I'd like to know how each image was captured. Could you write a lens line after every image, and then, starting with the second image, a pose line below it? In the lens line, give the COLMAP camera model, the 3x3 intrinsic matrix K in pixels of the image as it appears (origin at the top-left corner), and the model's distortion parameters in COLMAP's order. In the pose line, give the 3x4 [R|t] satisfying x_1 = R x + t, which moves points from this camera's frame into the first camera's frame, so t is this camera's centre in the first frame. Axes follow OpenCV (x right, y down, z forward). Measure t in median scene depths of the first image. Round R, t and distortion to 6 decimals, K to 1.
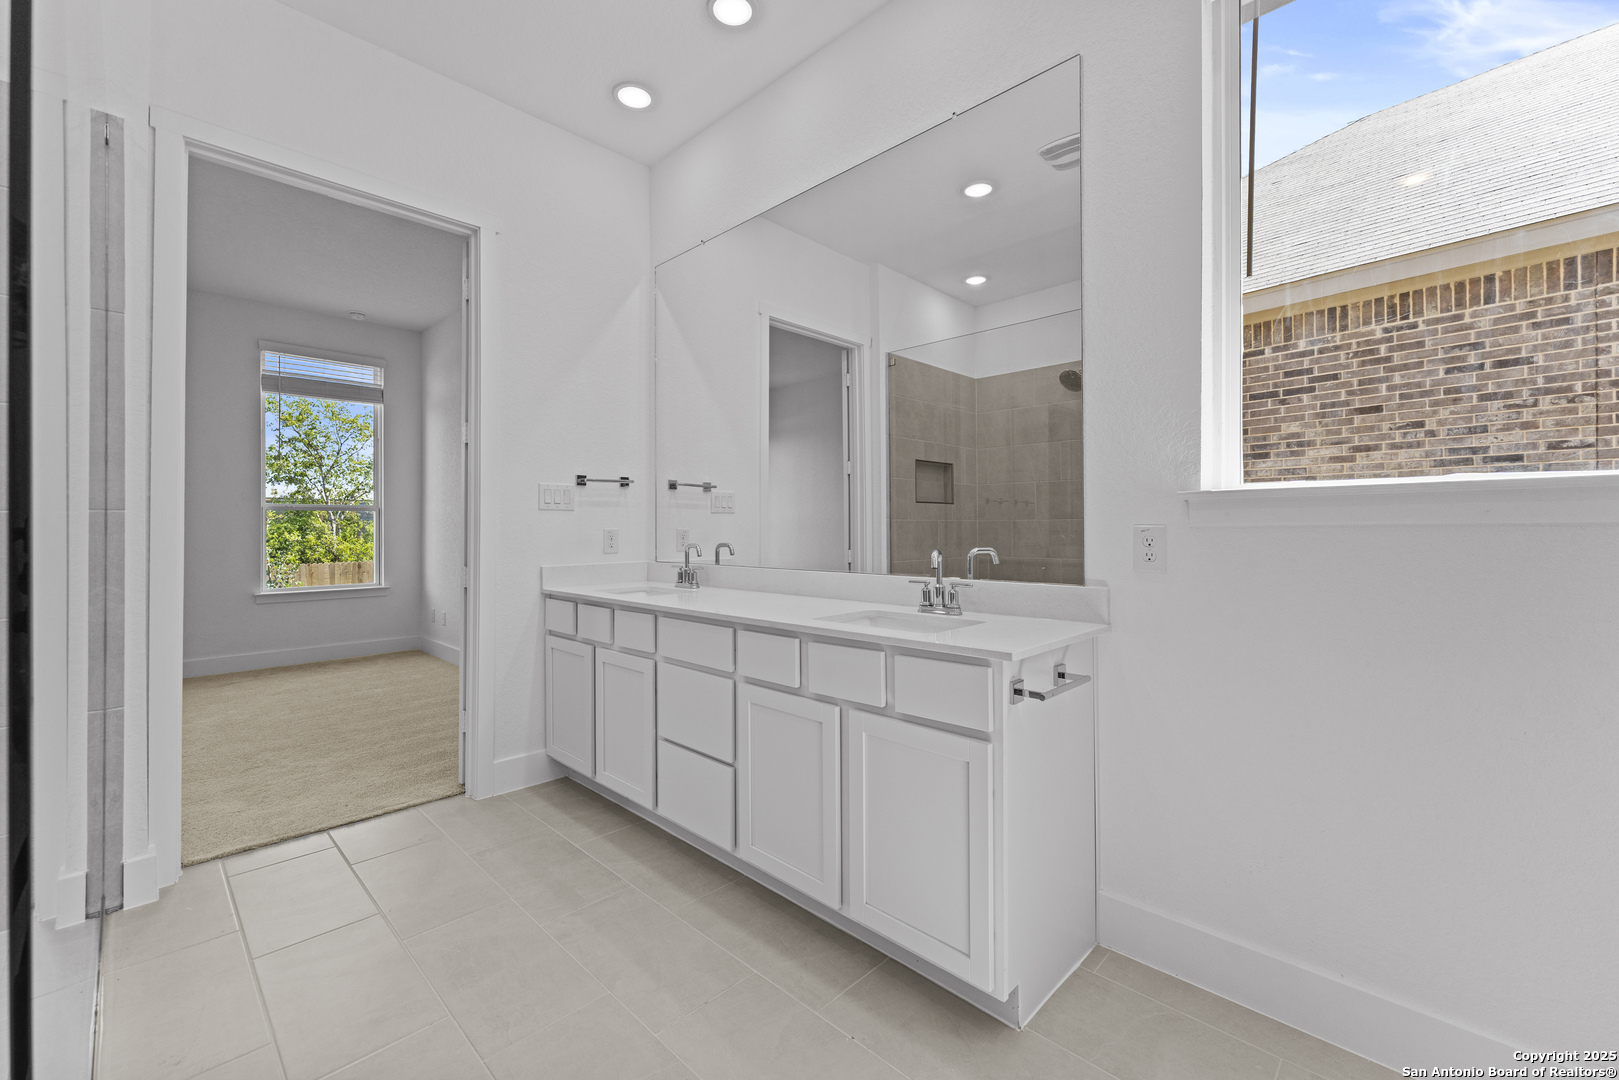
lens RADIAL K [[655.2, 0, 812.3], [0, 655.2, 535.8], [0, 0, 1]] dist [0.000532, 0.000151]
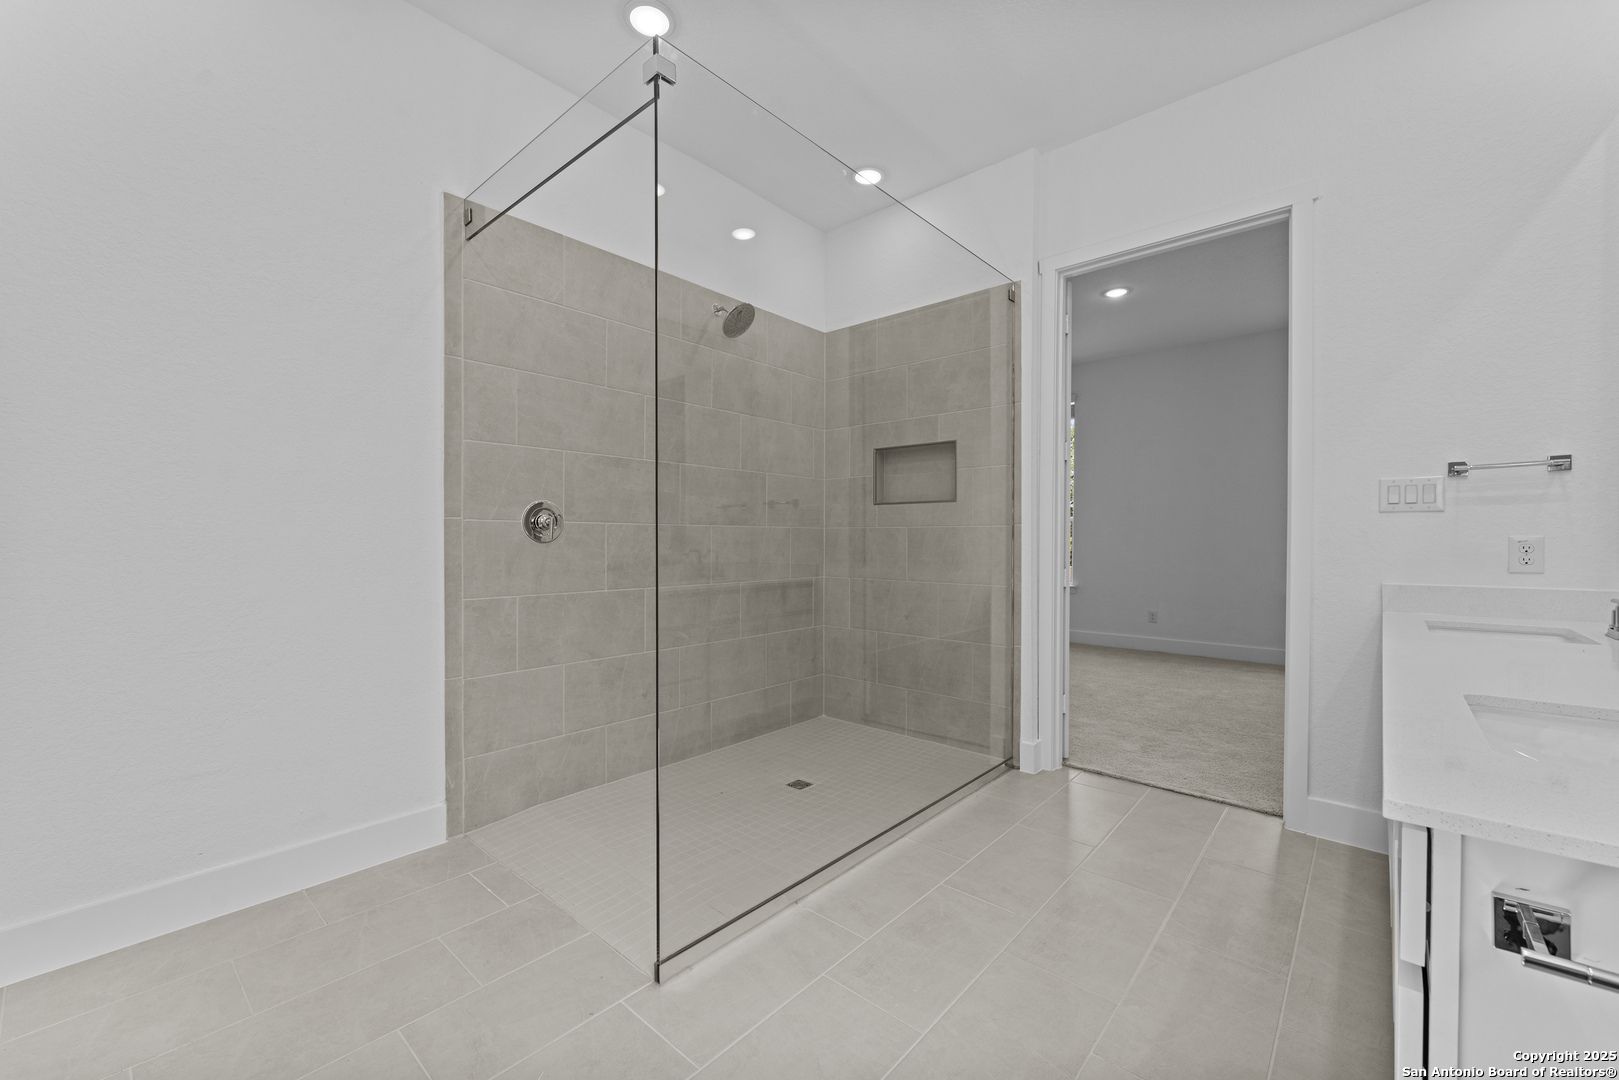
lens RADIAL K [[655.2, 0, 812.3], [0, 655.2, 535.8], [0, 0, 1]] dist [0.000532, 0.000151]
pose [[0.046460, -0.001509, -0.998919, 0.375094], [-0.013273, 0.999910, -0.002128, 0.000251], [0.998832, 0.013357, 0.046436, 0.276949]]
